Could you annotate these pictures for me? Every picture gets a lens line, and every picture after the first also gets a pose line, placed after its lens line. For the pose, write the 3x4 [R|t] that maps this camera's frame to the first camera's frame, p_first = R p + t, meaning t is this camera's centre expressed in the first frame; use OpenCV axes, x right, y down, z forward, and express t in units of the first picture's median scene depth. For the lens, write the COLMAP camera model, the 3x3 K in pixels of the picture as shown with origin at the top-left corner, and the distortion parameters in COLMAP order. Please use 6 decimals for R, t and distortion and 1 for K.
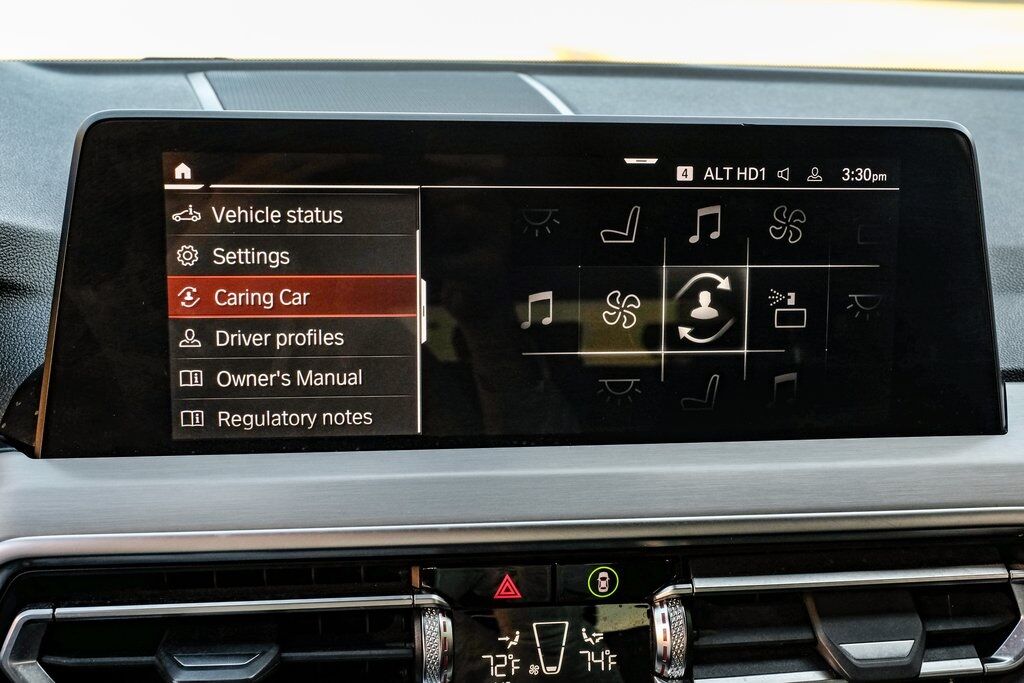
lens RADIAL K [[1101.6, 0, 513.8], [0, 1101.6, 339.5], [0, 0, 1]] dist [0.045162, 0.000000]
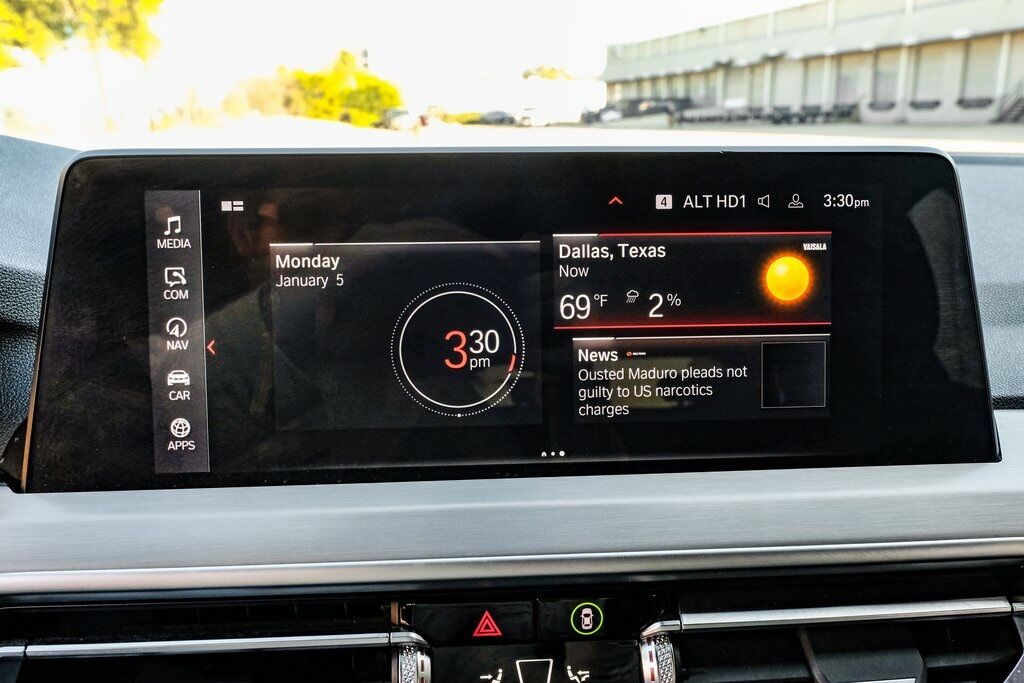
lens RADIAL K [[867.2, 0, 509.4], [0, 867.2, 347.9], [0, 0, 1]] dist [0.012746, 0.000041]
pose [[0.998337, -0.015607, -0.055491, 0.057919], [0.012489, 0.998347, -0.056094, 0.024181], [0.056274, 0.055307, 0.996882, 0.220537]]
